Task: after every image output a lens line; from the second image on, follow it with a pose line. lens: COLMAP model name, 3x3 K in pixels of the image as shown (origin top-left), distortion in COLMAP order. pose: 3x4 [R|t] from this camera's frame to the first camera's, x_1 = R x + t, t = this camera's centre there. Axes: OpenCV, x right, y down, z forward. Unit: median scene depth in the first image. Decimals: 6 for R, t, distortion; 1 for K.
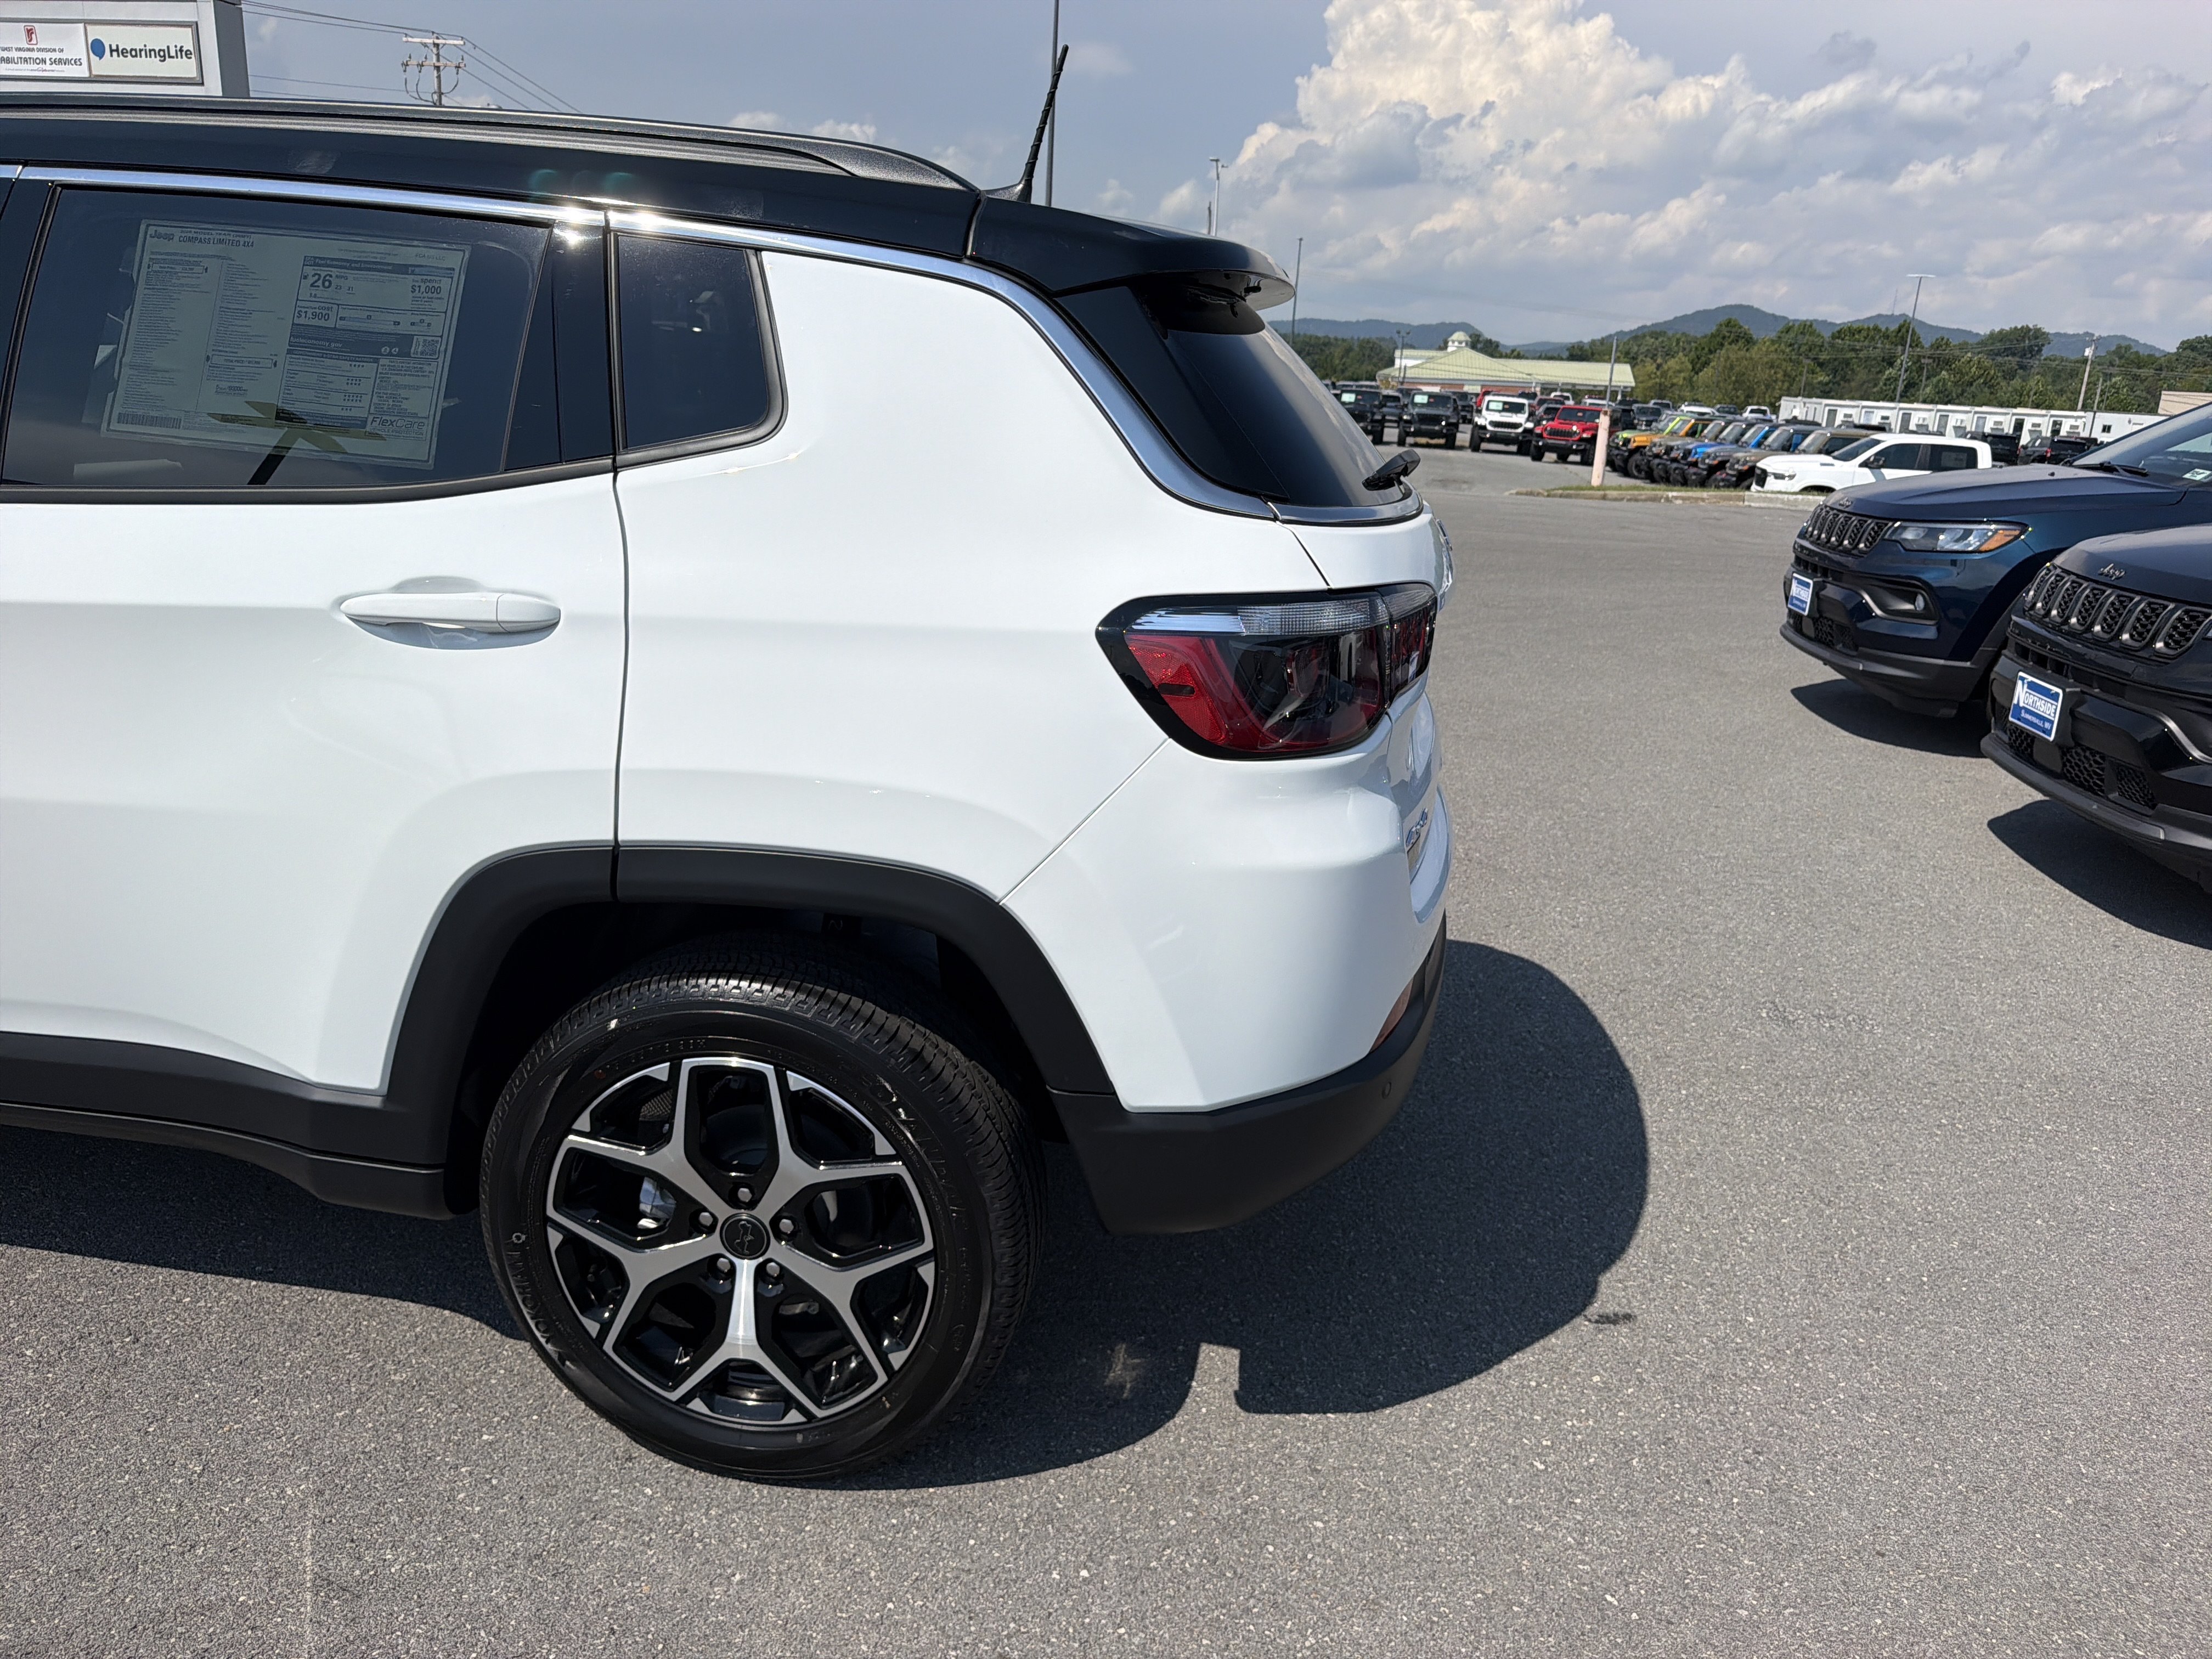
lens RADIAL K [[1627.2, 0, 1100.1], [0, 1627.2, 817.5], [0, 0, 1]] dist [0.028999, -0.030661]
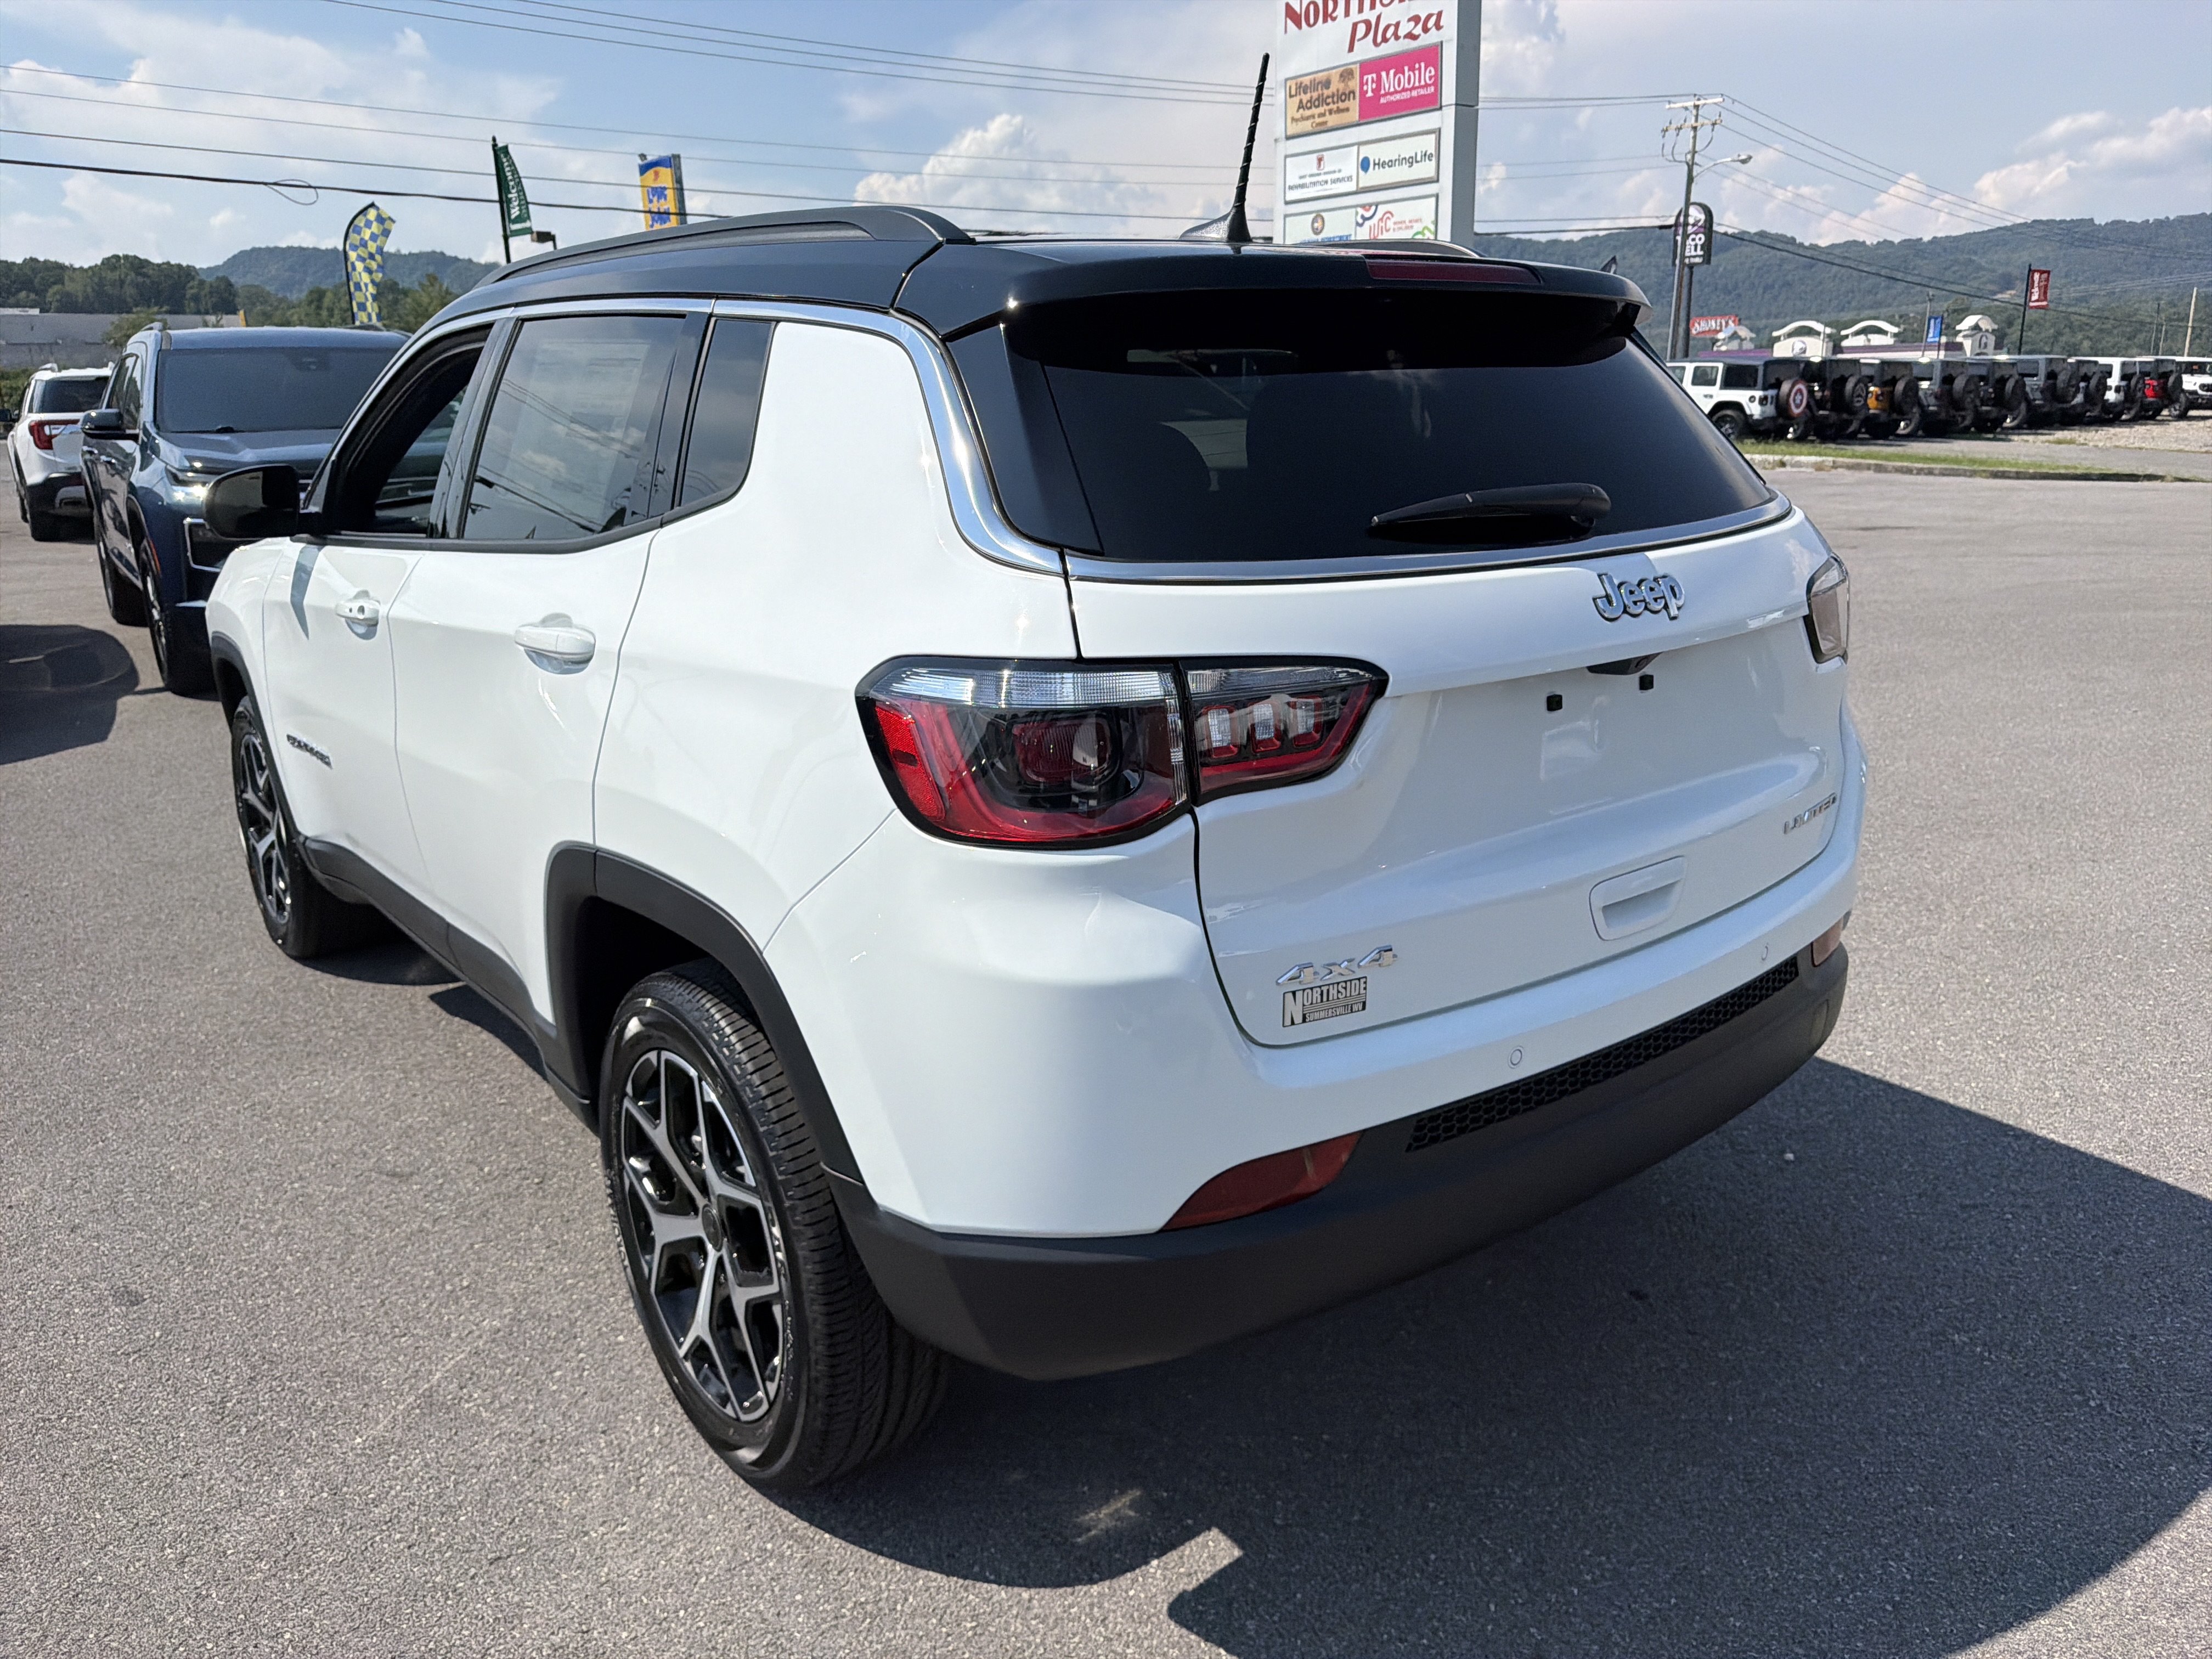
lens RADIAL K [[1580.4, 0, 1031.1], [0, 1580.4, 791.3], [0, 0, 1]] dist [0.011840, -0.024321]
pose [[0.727441, 0.107626, -0.677677, 0.534684], [-0.130721, 0.991272, 0.017110, -0.065657], [0.673603, 0.076140, 0.735161, 0.304541]]
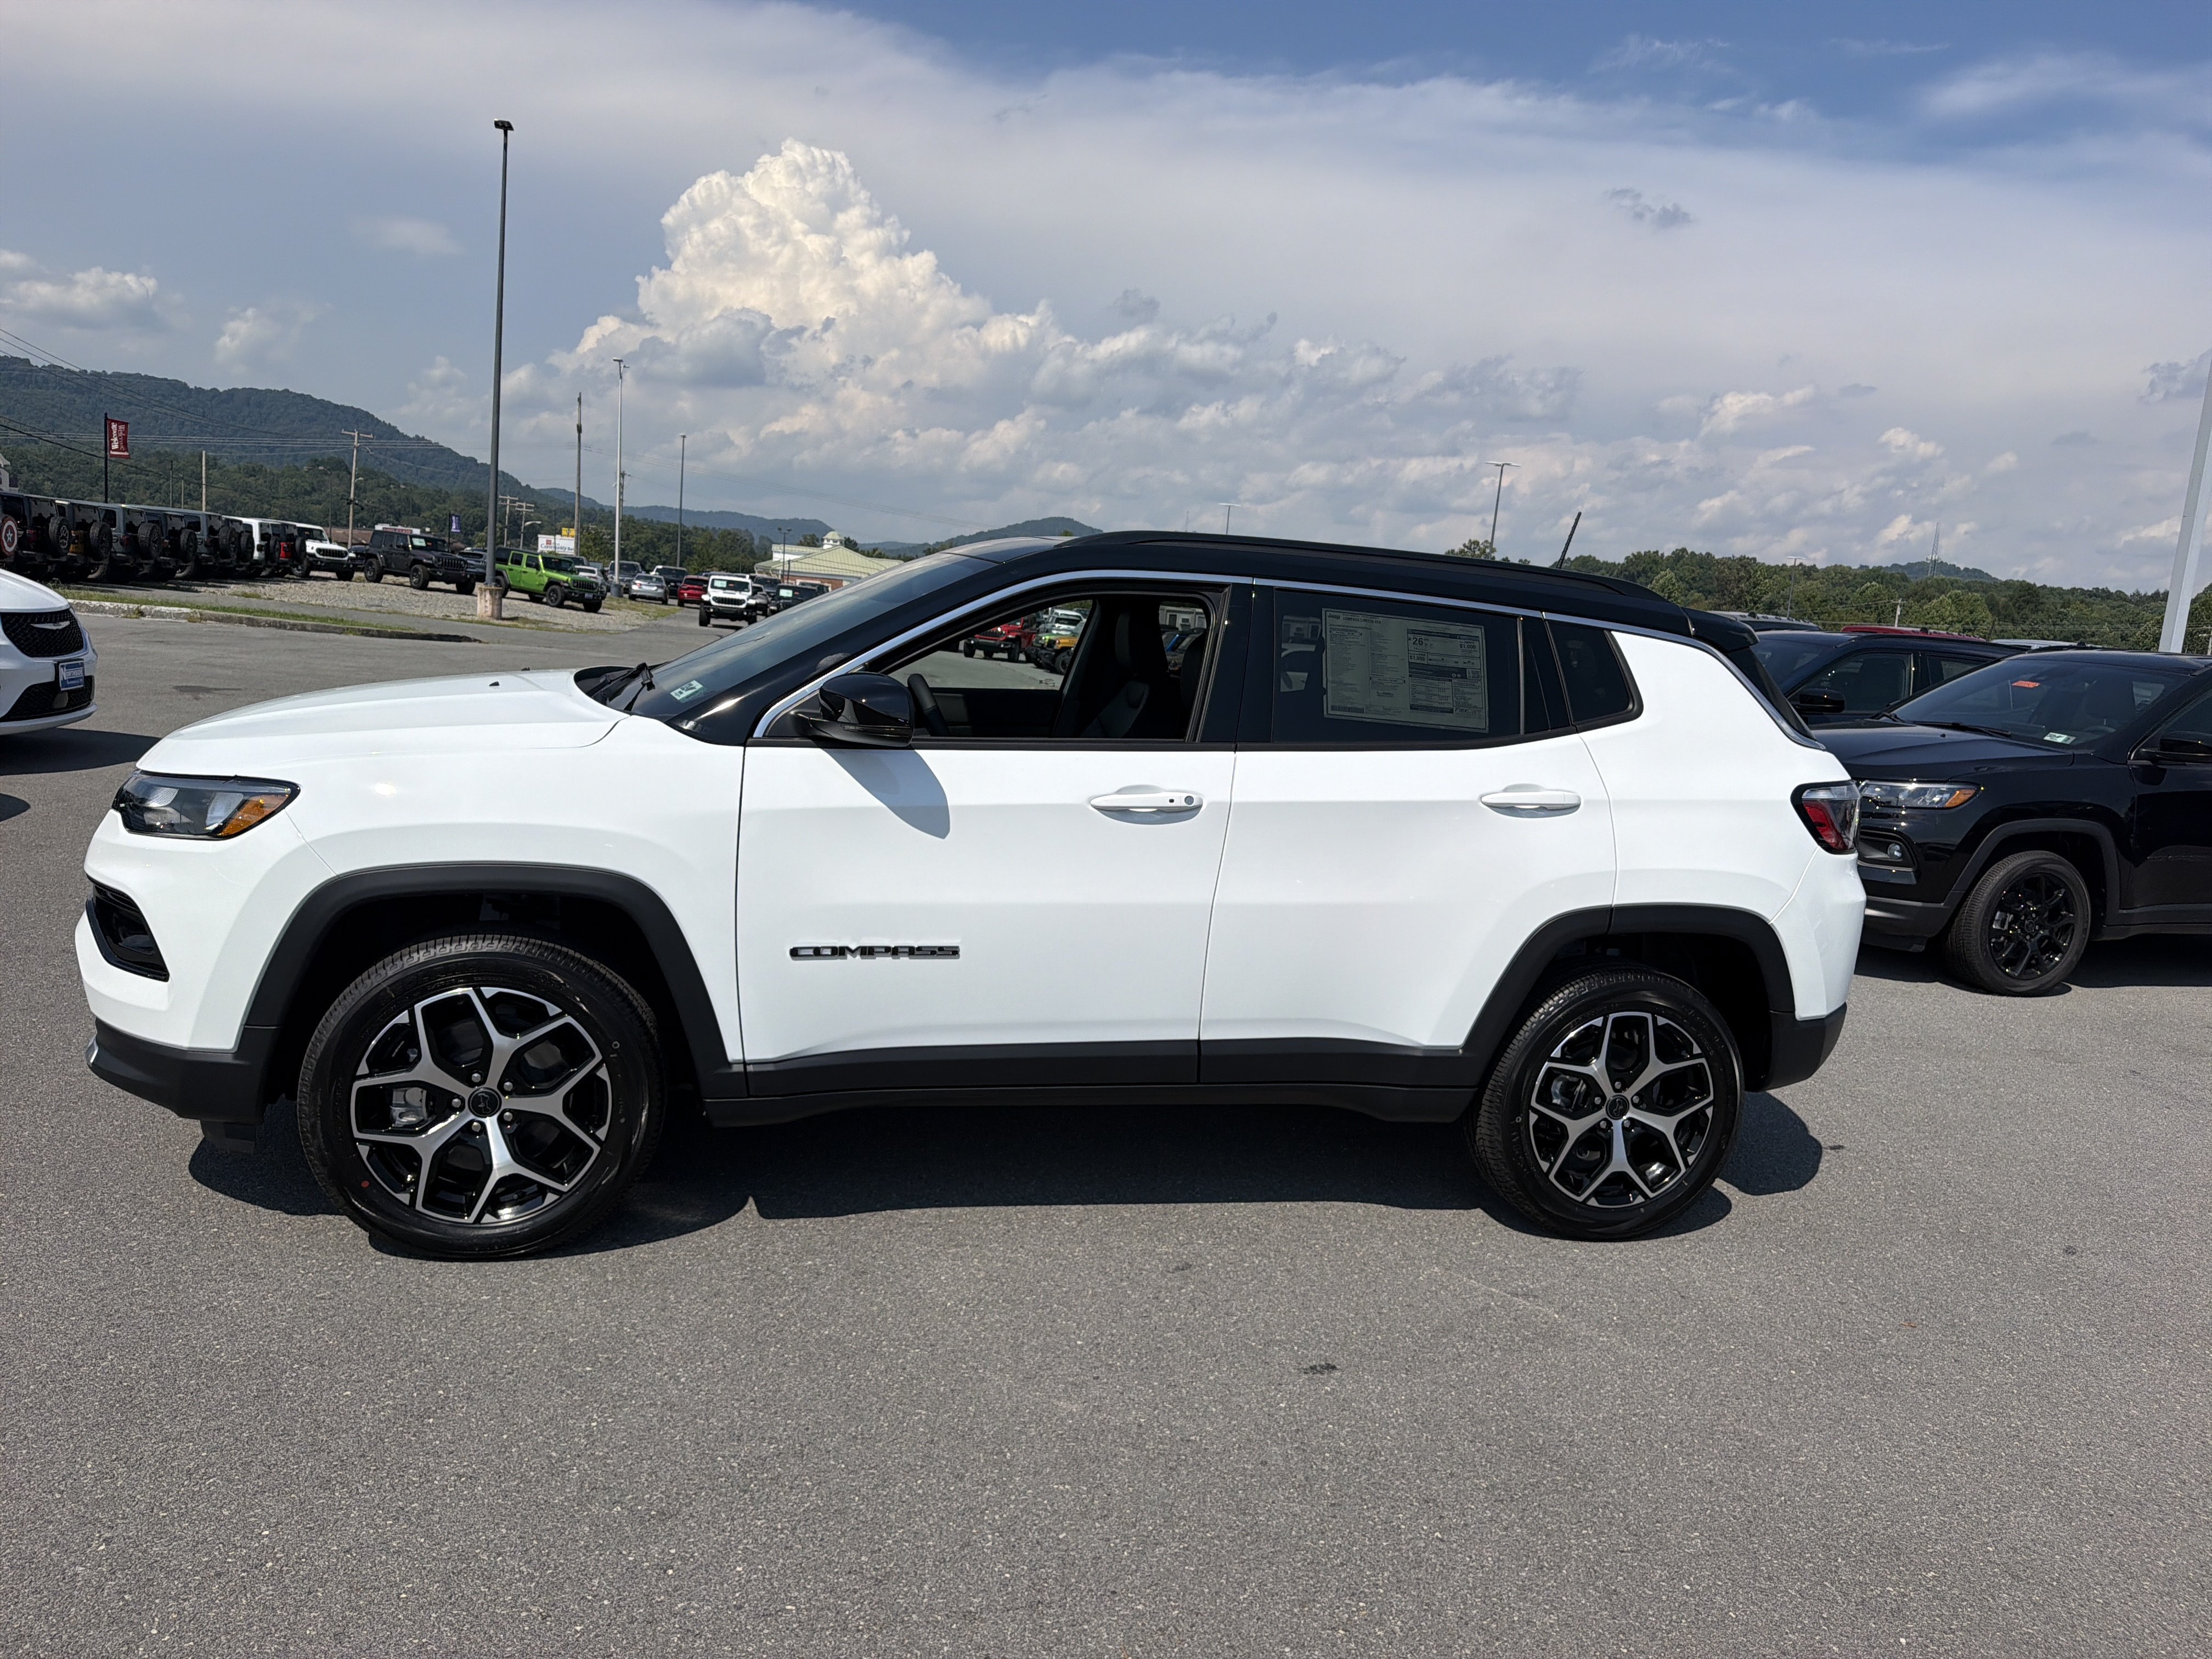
lens RADIAL K [[1641.8, 0, 1111.8], [0, 1641.8, 756.5], [0, 0, 1]] dist [0.048740, -0.101284]
pose [[0.923711, -0.008077, 0.383006, -1.357958], [0.065110, 0.988542, -0.136181, 0.057250], [-0.377518, 0.150730, 0.913653, -0.593208]]
